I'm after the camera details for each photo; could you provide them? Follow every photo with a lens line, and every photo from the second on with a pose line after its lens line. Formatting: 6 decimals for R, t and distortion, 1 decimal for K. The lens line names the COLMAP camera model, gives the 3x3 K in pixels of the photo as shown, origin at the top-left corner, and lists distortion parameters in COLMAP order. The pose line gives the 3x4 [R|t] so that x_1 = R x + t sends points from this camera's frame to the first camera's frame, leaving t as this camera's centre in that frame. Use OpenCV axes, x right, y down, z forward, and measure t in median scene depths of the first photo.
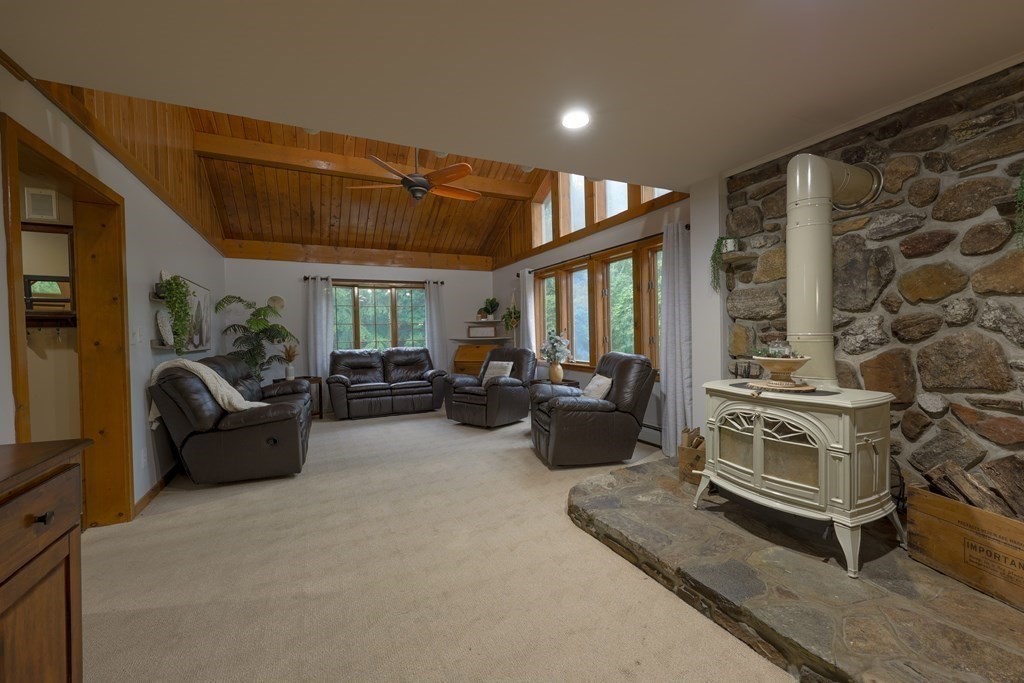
lens RADIAL K [[413.6, 0, 515.4], [0, 413.6, 341.5], [0, 0, 1]] dist [-0.001438, 0.000853]
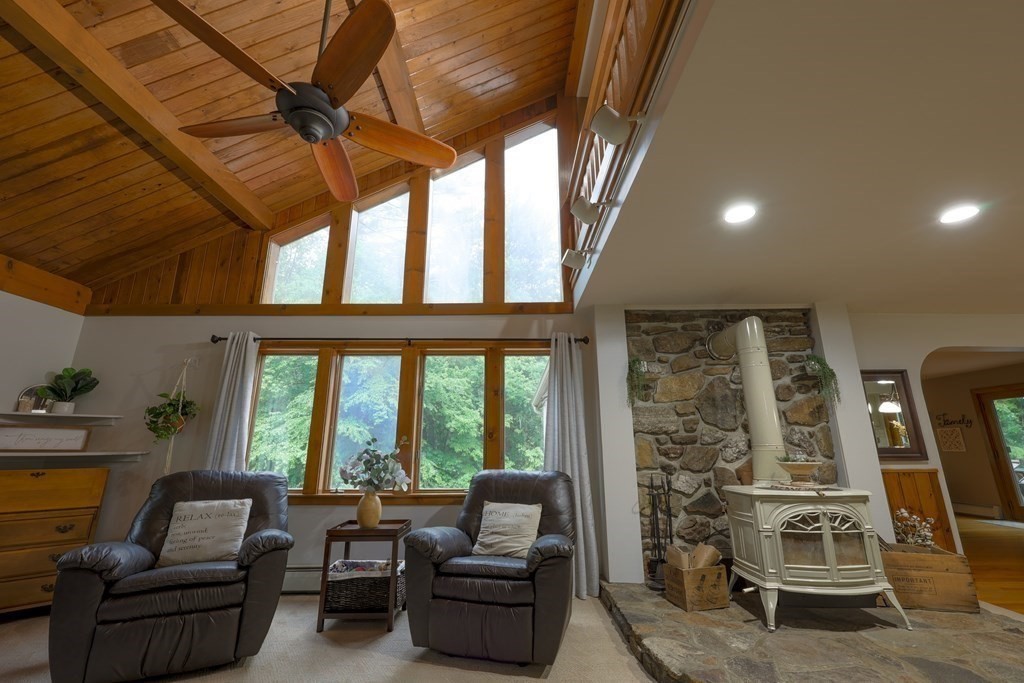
lens RADIAL K [[413.6, 0, 513.3], [0, 413.6, 342.5], [0, 0, 1]] dist [-0.001438, 0.000853]
pose [[0.437305, 0.248097, 0.864414, -0.754501], [0.012749, 0.959387, -0.281804, 0.025658], [-0.899223, 0.134255, 0.416382, 0.980517]]
